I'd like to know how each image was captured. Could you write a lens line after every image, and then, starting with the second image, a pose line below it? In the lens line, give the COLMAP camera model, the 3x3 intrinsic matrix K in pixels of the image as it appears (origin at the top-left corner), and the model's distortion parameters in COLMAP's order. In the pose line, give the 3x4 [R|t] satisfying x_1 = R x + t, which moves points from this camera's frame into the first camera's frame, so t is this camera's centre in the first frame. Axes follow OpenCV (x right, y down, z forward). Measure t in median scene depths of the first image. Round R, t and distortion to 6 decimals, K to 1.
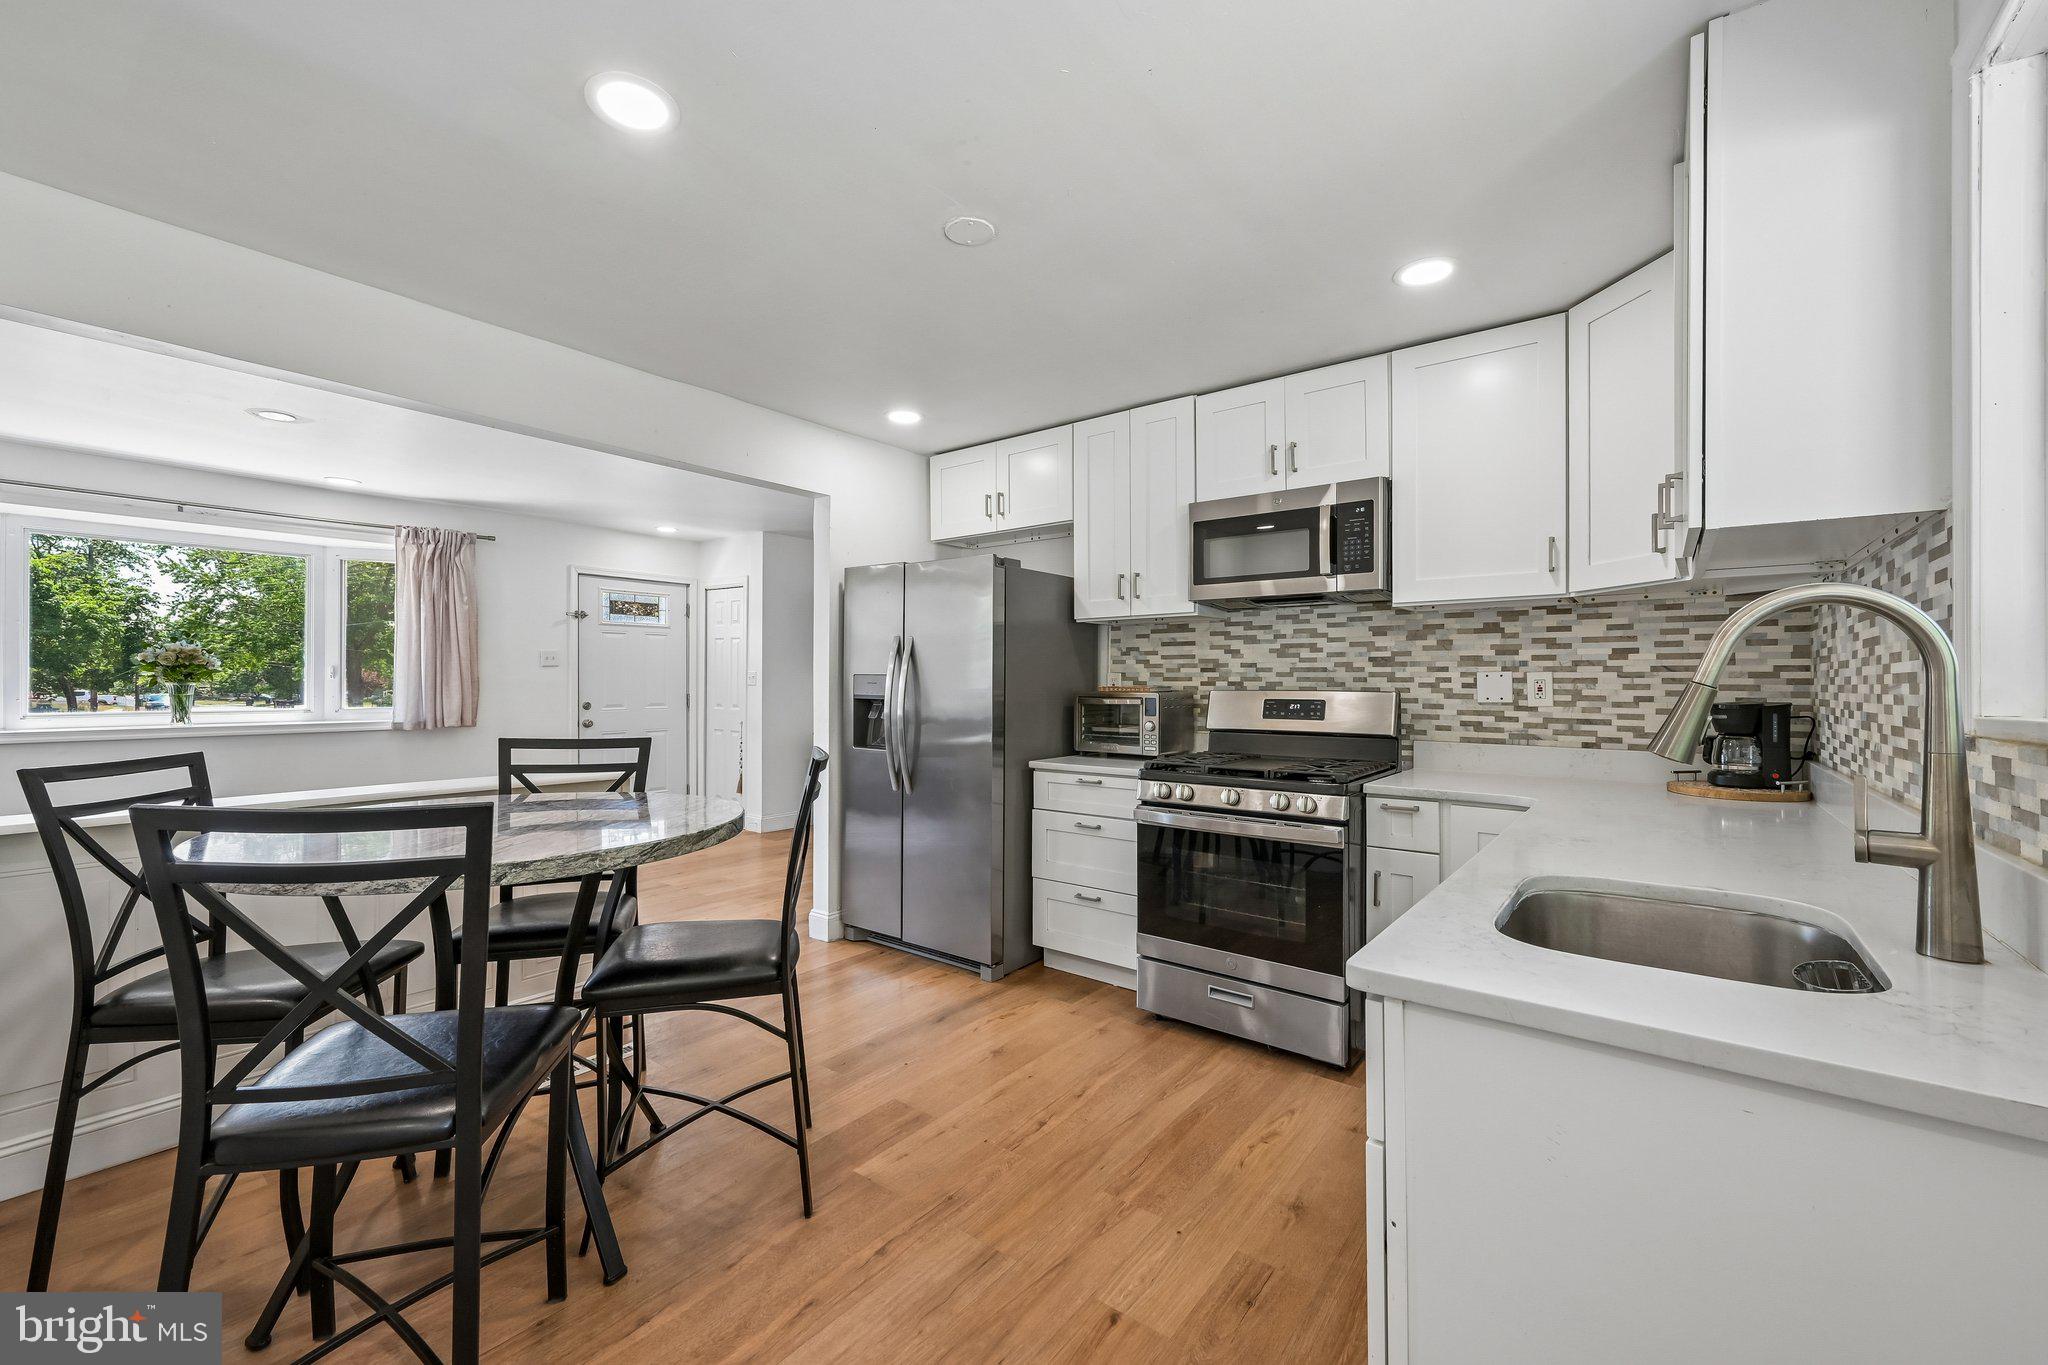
lens RADIAL K [[821.6, 0, 1038.3], [0, 821.6, 672.4], [0, 0, 1]] dist [0.000570, -0.001009]
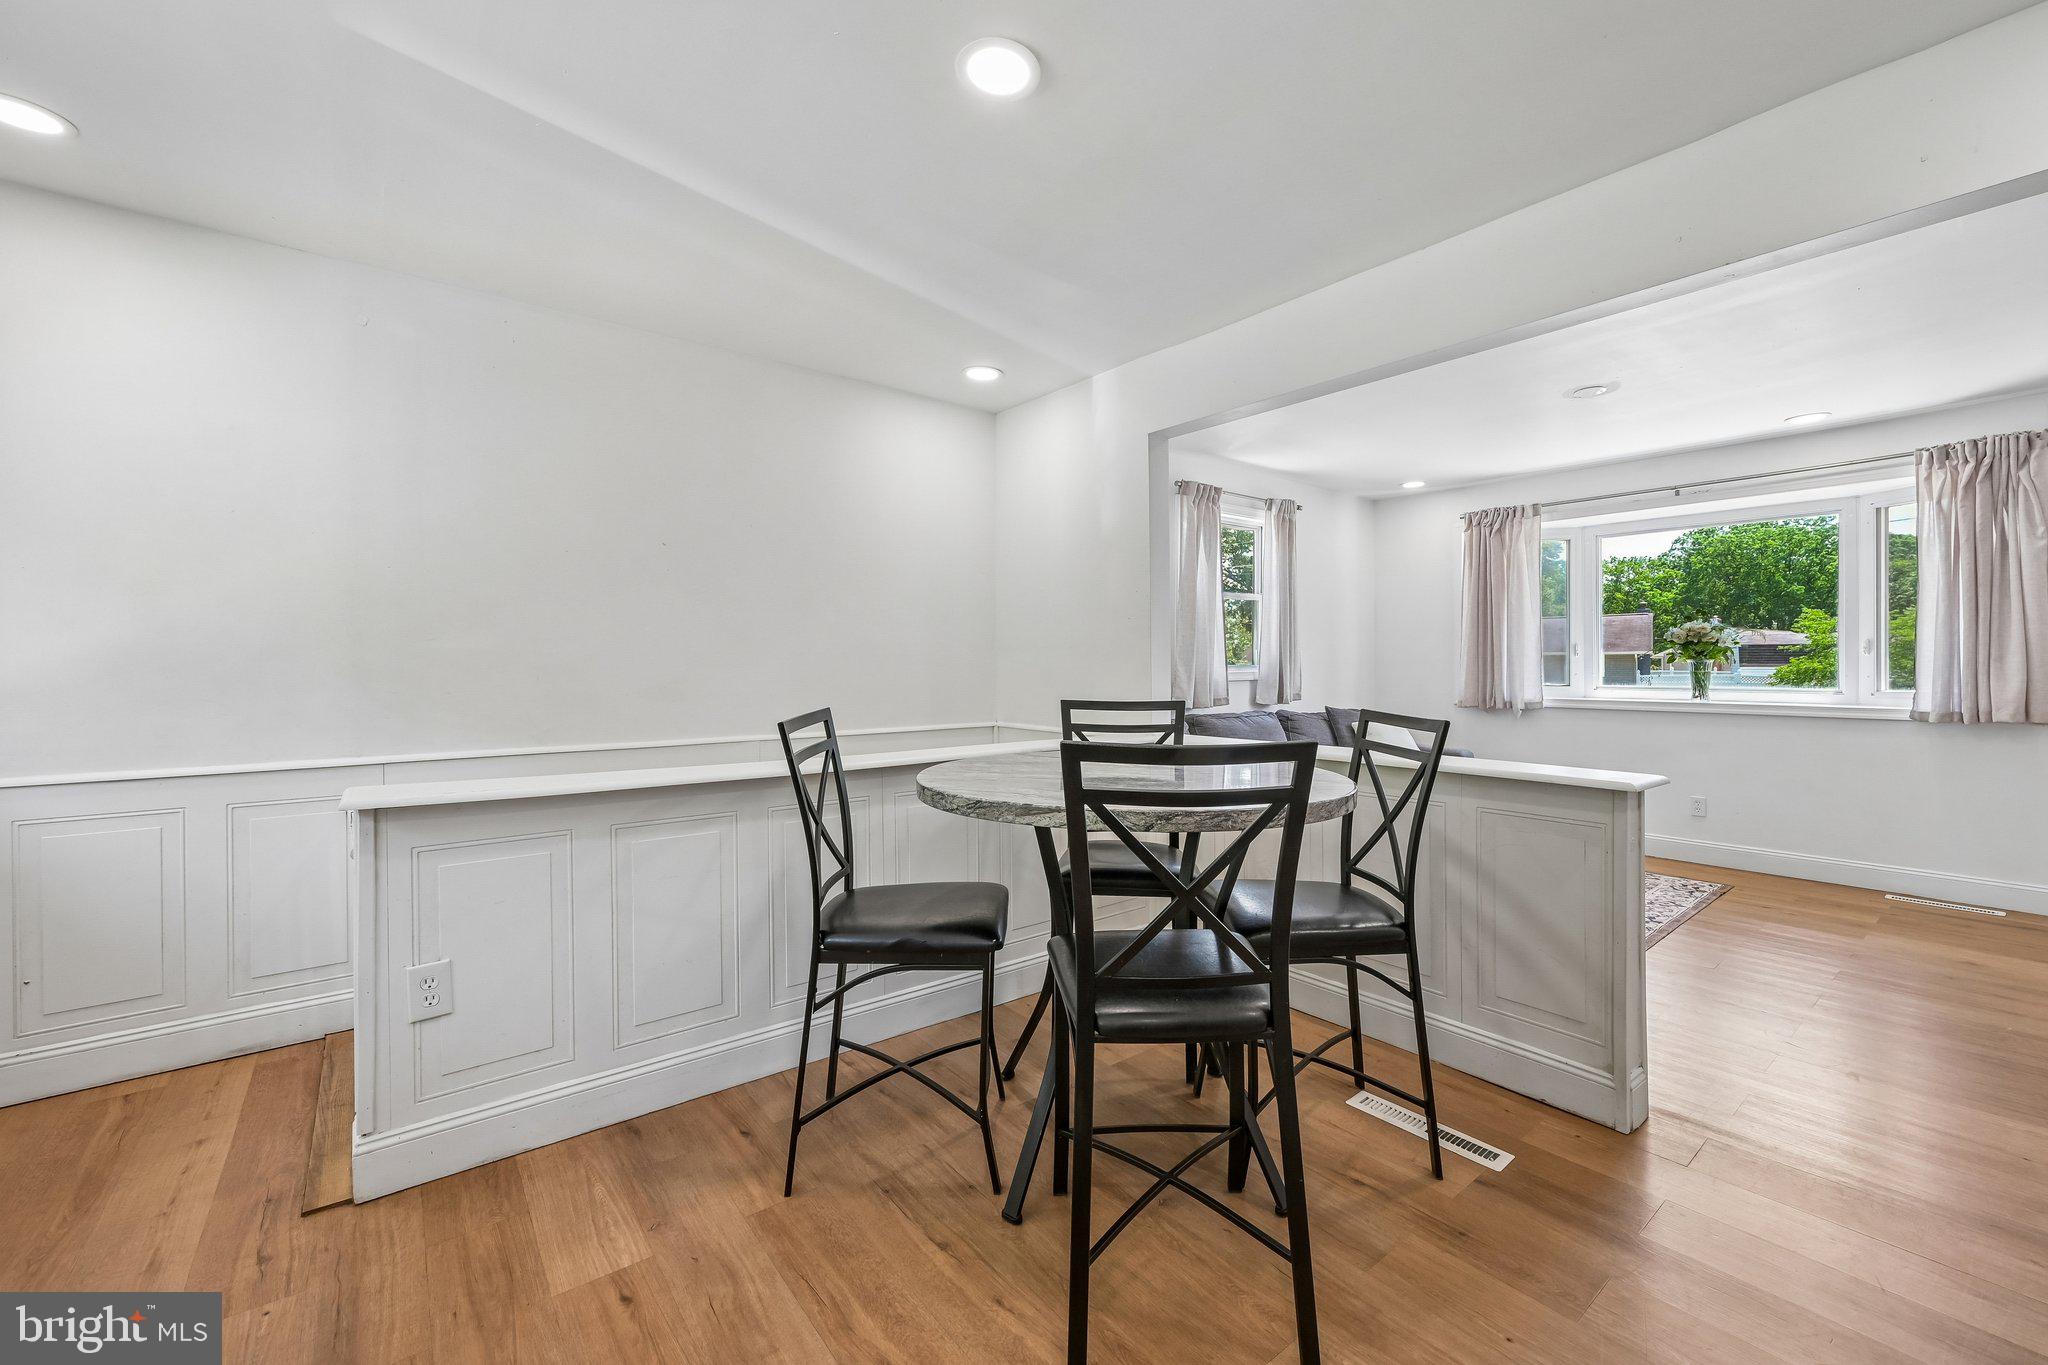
lens RADIAL K [[821.6, 0, 1027.8], [0, 821.6, 669.4], [0, 0, 1]] dist [0.000570, -0.001009]
pose [[-0.252094, 0.003427, -0.967697, 0.144362], [0.011855, 0.999930, 0.000453, 0.012068], [0.967630, -0.011357, -0.252117, 0.384986]]
